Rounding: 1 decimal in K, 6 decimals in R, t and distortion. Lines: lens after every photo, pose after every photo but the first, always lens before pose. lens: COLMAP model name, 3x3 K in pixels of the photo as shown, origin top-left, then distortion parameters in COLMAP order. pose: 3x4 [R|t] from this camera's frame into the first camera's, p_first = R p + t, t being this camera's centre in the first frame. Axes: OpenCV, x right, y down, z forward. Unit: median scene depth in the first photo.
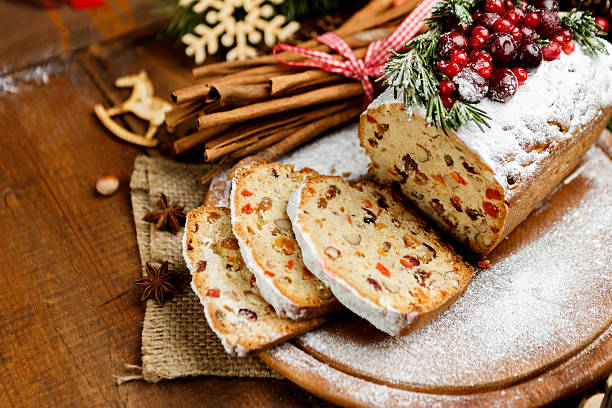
lens RADIAL K [[1155.5, 0, 298.1], [0, 1155.5, 206.3], [0, 0, 1]] dist [-0.037332, -0.319229]
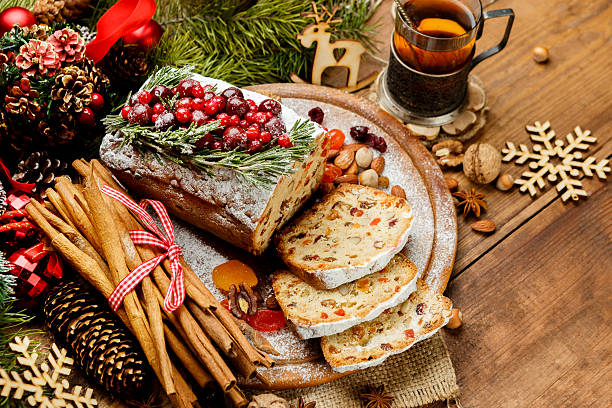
lens RADIAL K [[1155.5, 0, 298.1], [0, 1155.5, 206.3], [0, 0, 1]] dist [-0.037332, -0.319229]
pose [[-0.194210, -0.793158, 0.577220, -0.686345], [0.694777, 0.304179, 0.651736, -0.907741], [-0.692508, 0.527613, 0.491993, 0.349558]]
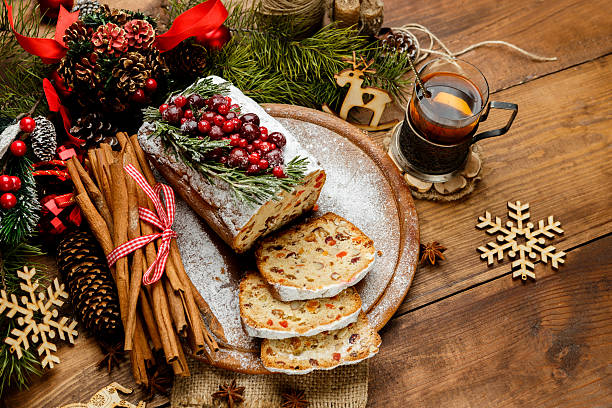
lens RADIAL K [[991.4, 0, 306.0], [0, 991.4, 204.0], [0, 0, 1]] dist [-0.038630, -0.074599]
pose [[0.097920, -0.852296, 0.513812, -0.582827], [0.660439, 0.441872, 0.607100, -0.848554], [-0.744468, 0.279894, 0.606158, 0.149663]]
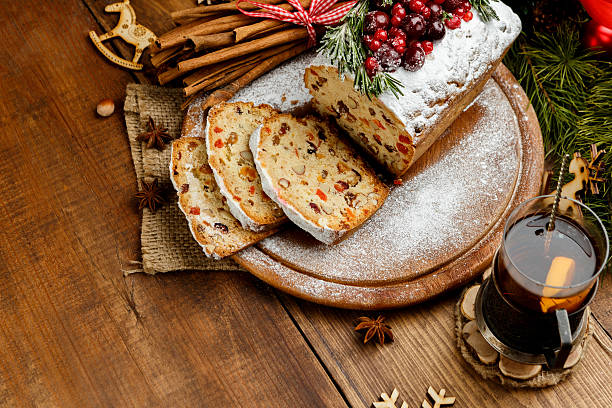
lens RADIAL K [[1155.5, 0, 298.1], [0, 1155.5, 206.3], [0, 0, 1]] dist [-0.037332, -0.319229]
pose [[0.998885, -0.006934, 0.046693, -0.016120], [-0.003949, 0.973408, 0.229045, -0.232737], [-0.047040, -0.228974, 0.972295, -0.301178]]
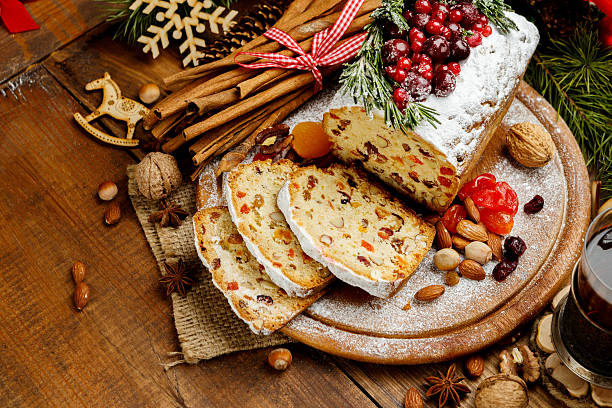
lens RADIAL K [[1155.5, 0, 298.1], [0, 1155.5, 206.3], [0, 0, 1]] dist [-0.037332, -0.319229]
pose [[0.980196, -0.165332, 0.109003, -0.122066], [0.144309, 0.973288, 0.178567, -0.209565], [-0.135614, -0.159301, 0.977871, -0.181633]]
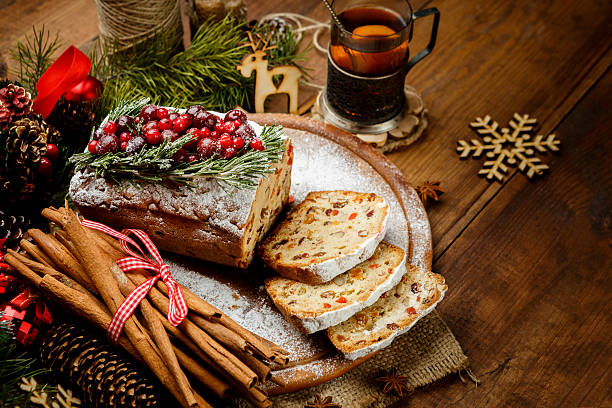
lens RADIAL K [[1155.5, 0, 298.1], [0, 1155.5, 206.3], [0, 0, 1]] dist [-0.037332, -0.319229]
pose [[-0.393842, -0.656816, 0.643025, -0.789947], [0.662358, 0.282250, 0.693986, -0.960111], [-0.637315, 0.699234, 0.323886, 0.551850]]
